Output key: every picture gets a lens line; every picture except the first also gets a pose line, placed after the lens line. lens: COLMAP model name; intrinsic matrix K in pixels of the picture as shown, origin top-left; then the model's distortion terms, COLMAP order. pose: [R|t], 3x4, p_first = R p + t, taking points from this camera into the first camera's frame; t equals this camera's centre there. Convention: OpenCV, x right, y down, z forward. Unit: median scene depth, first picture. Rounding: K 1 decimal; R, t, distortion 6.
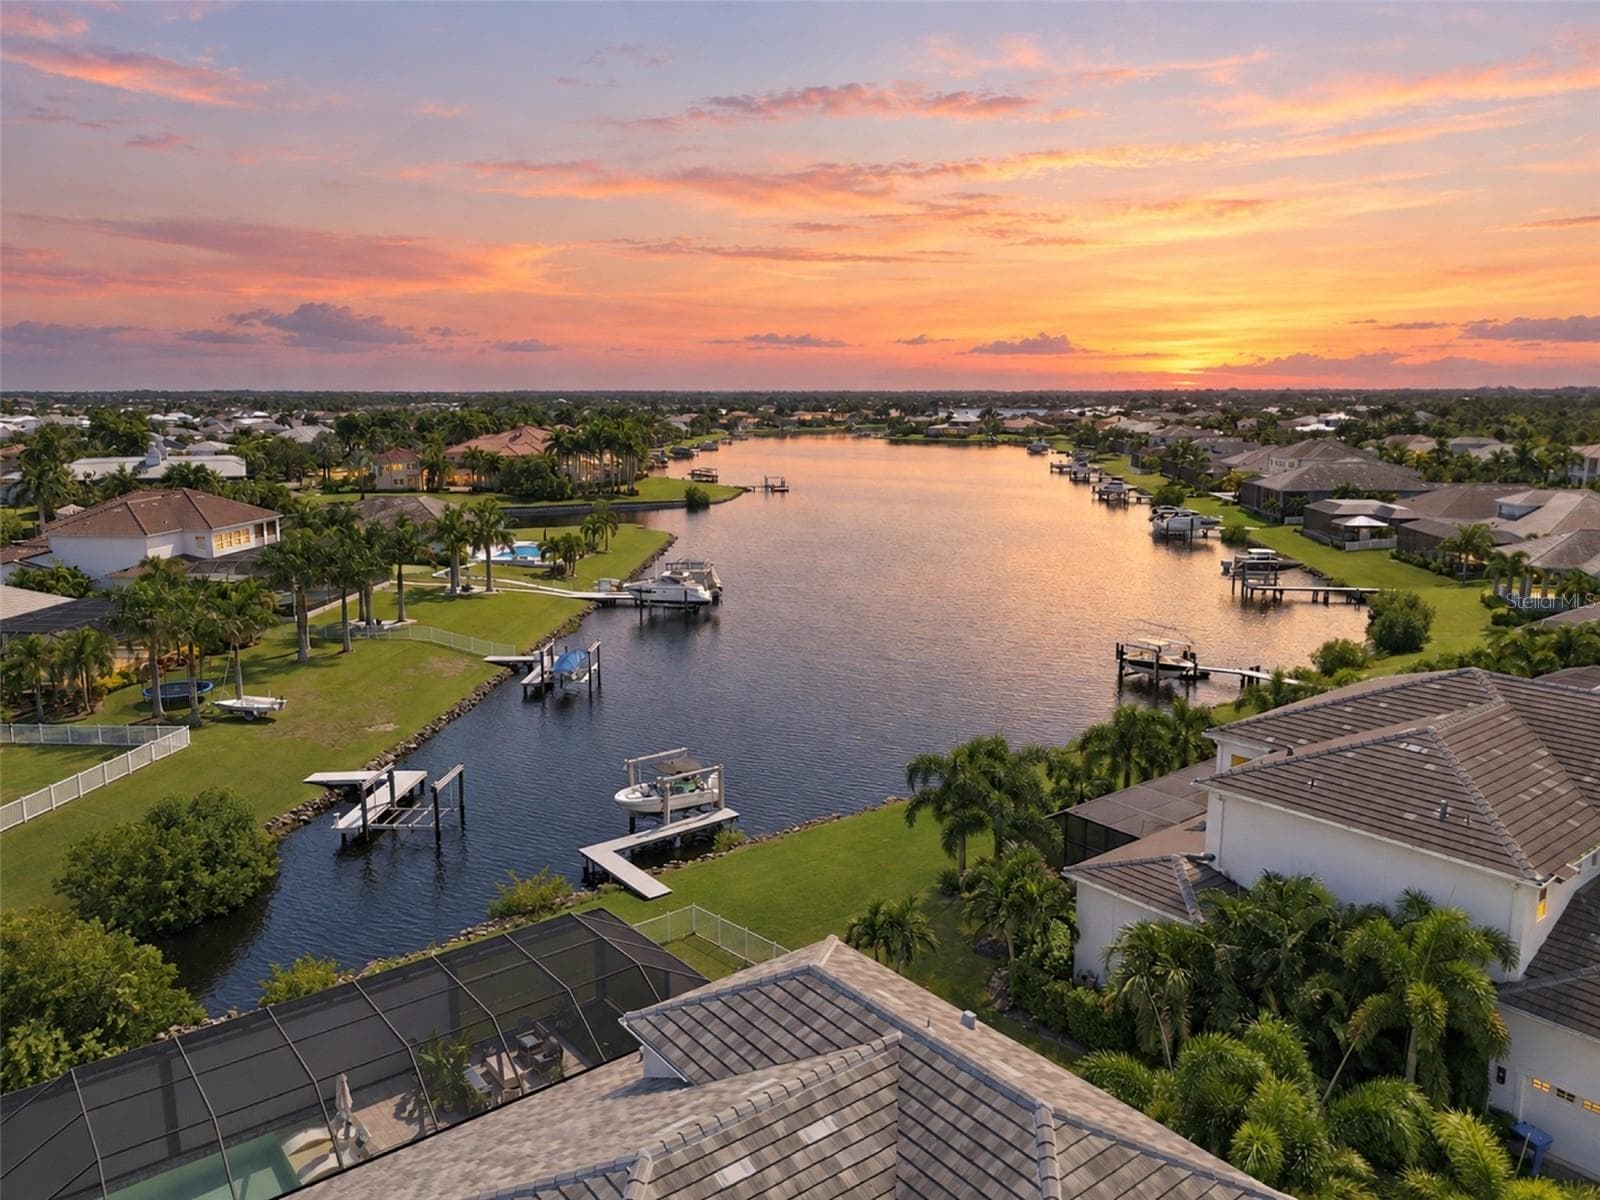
lens RADIAL K [[1138.2, 0, 802.9], [0, 1138.2, 600.5], [0, 0, 1]] dist [0.006249, 0.001348]
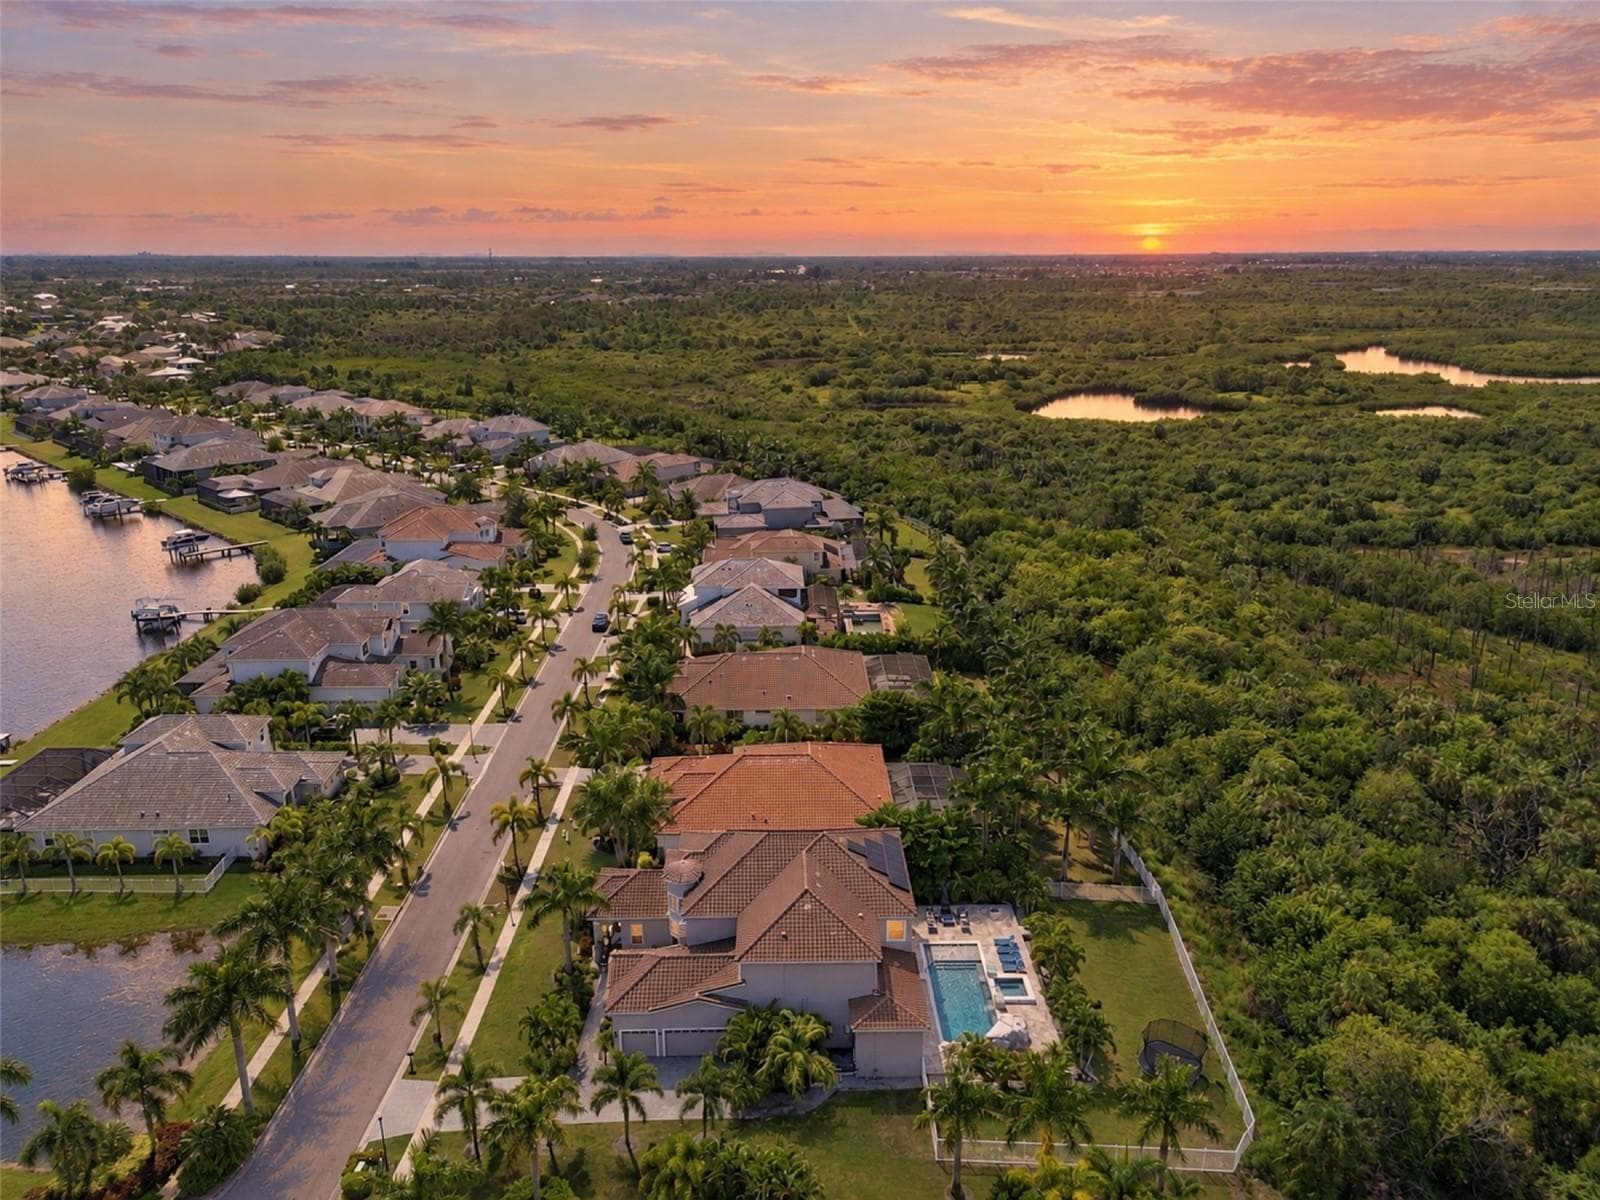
lens RADIAL K [[1148.7, 0, 802.0], [0, 1148.7, 600.2], [0, 0, 1]] dist [0.036373, 0.000836]
pose [[0.606080, -0.237371, 0.759159, -0.386651], [0.150432, 0.971415, 0.183640, -0.127764], [-0.781049, 0.002901, 0.624463, -0.820407]]
